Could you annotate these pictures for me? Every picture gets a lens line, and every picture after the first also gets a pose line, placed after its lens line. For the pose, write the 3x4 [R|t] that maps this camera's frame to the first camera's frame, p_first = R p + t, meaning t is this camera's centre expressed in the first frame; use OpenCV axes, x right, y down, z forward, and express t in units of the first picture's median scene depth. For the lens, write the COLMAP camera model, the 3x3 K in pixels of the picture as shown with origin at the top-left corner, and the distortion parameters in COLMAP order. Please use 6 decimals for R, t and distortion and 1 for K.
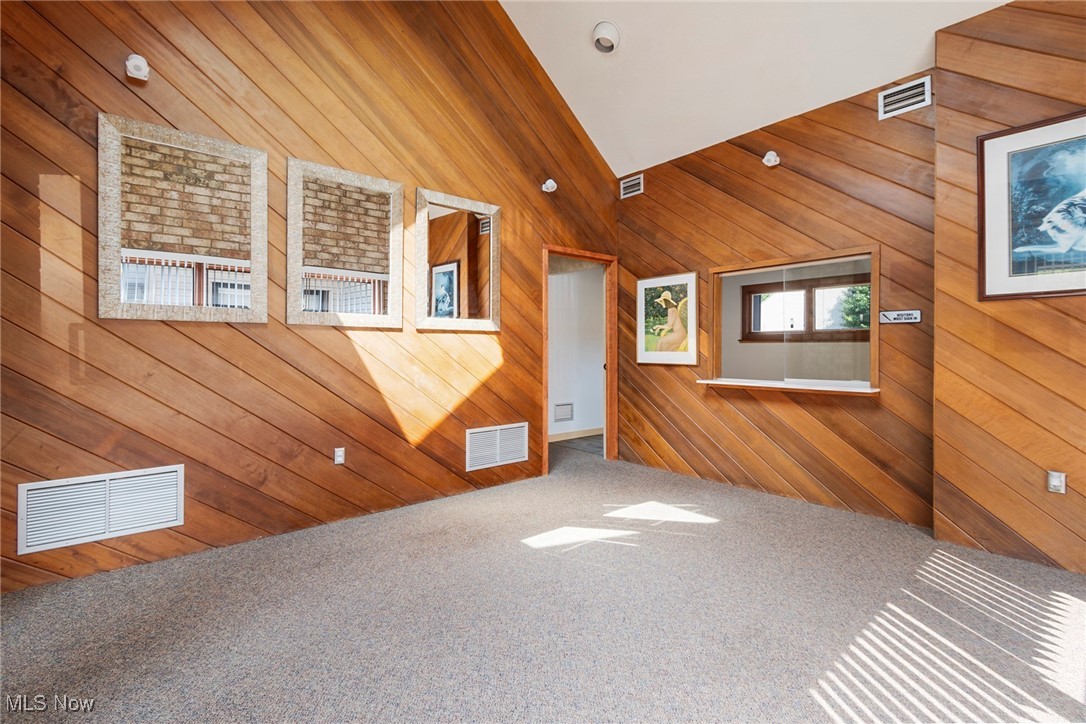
lens RADIAL K [[494.9, 0, 541.5], [0, 494.9, 354.3], [0, 0, 1]] dist [-0.001893, -0.000318]
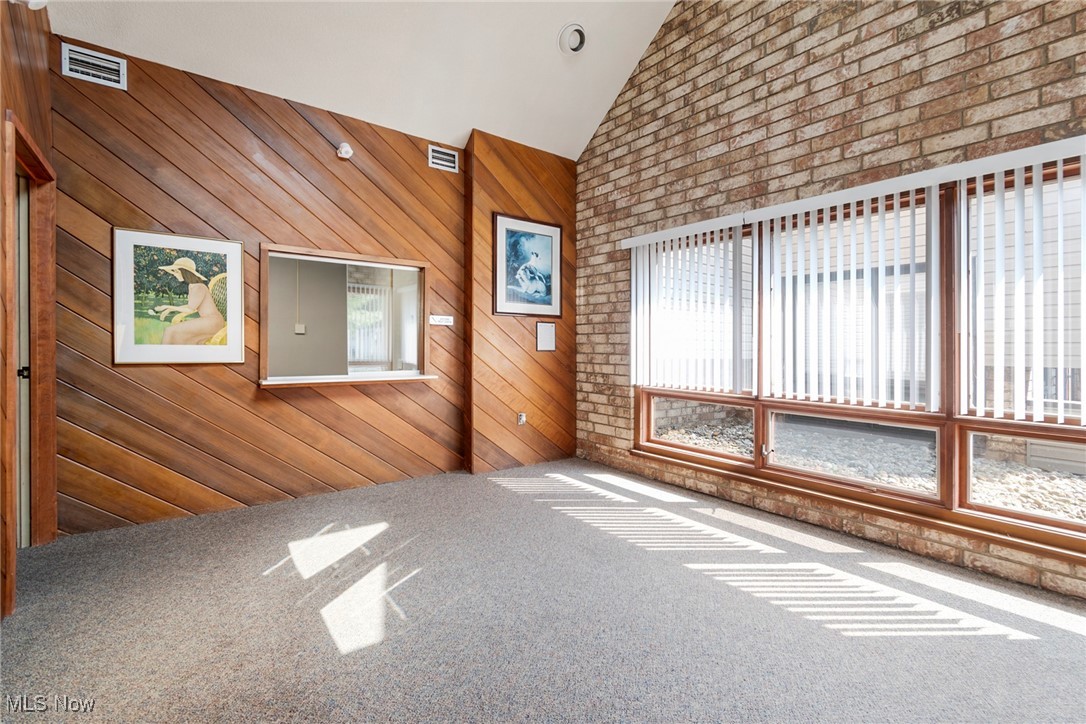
lens RADIAL K [[486.2, 0, 542.5], [0, 486.2, 346.5], [0, 0, 1]] dist [0.010573, -0.000377]
pose [[0.048341, 0.004469, 0.998821, -0.422171], [0.003174, 0.999984, -0.004628, 0.001472], [-0.998826, 0.003394, 0.048326, 0.483071]]
